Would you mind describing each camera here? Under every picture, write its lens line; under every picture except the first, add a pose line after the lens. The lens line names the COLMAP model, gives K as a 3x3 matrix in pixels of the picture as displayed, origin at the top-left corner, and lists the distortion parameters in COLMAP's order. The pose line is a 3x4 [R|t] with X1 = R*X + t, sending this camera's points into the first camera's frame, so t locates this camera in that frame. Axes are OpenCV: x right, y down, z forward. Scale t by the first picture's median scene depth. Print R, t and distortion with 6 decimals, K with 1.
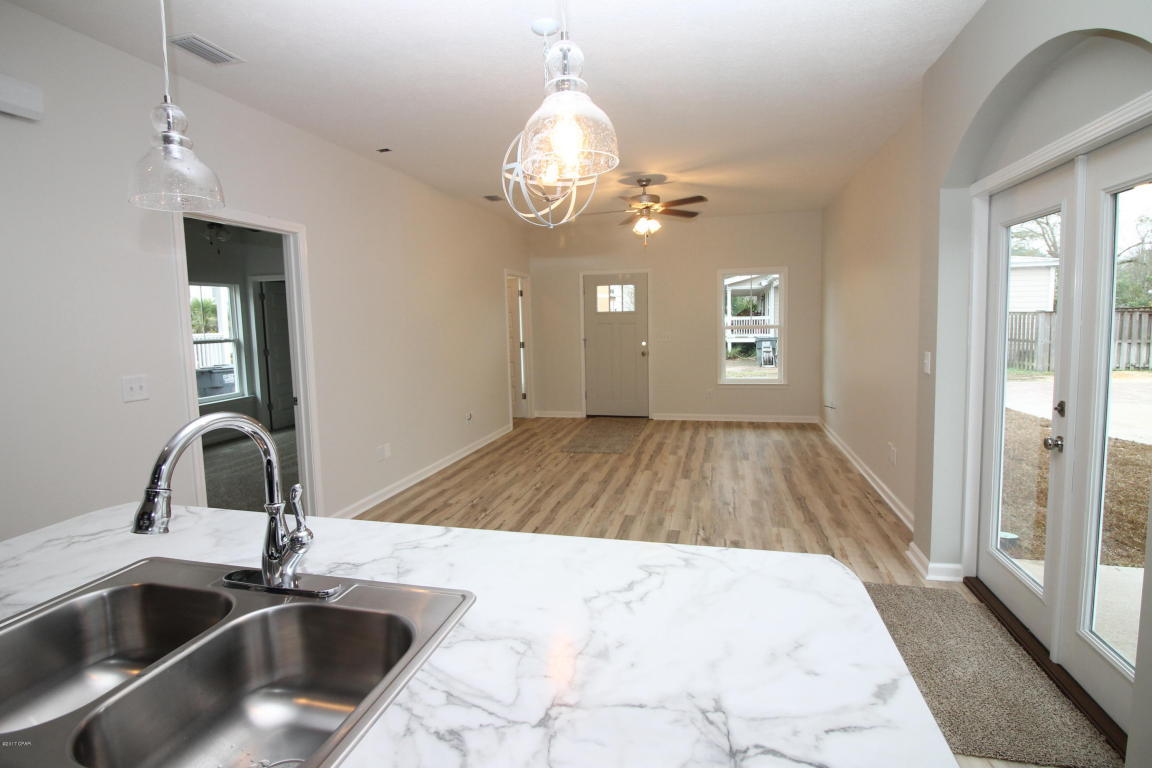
lens RADIAL K [[563.3, 0, 577.2], [0, 563.3, 374.5], [0, 0, 1]] dist [-0.001334, -0.000714]
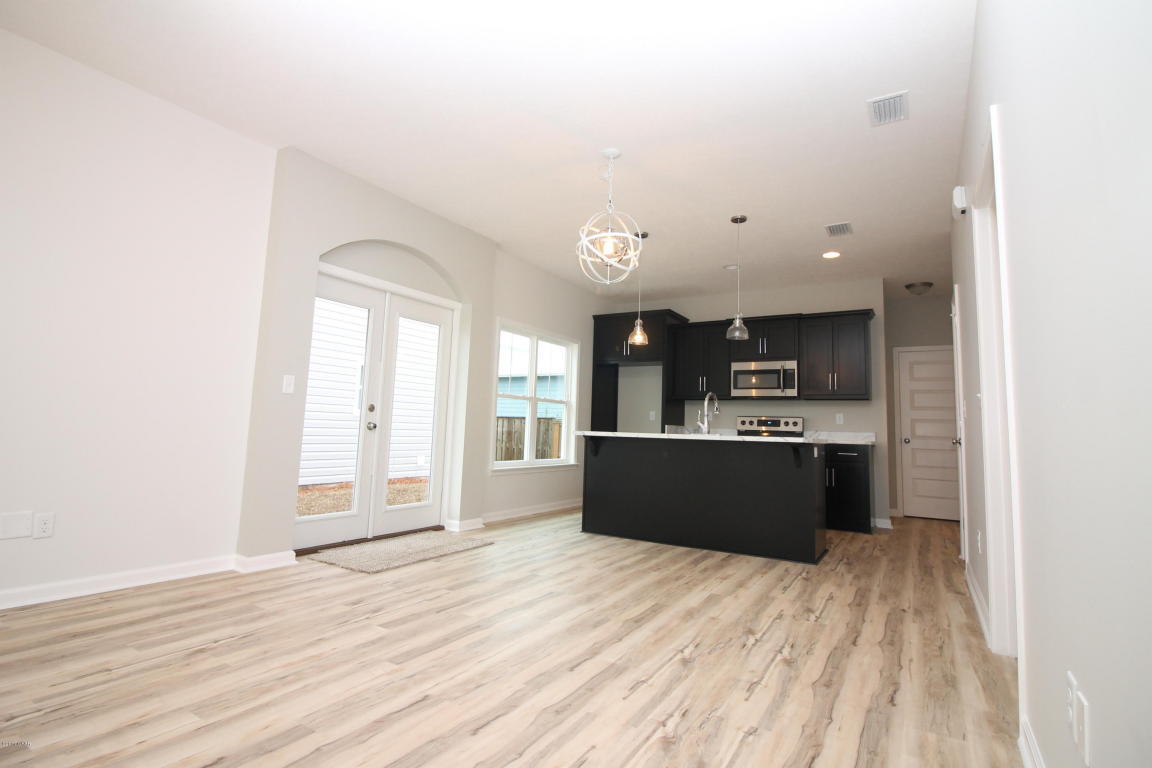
lens RADIAL K [[563.3, 0, 576.5], [0, 563.3, 379.1], [0, 0, 1]] dist [-0.001334, -0.000714]
pose [[-0.955314, 0.017624, 0.295067, -0.232345], [0.016840, 0.999845, -0.005196, -0.012581], [-0.295113, 0.000005, -0.955462, 1.446704]]
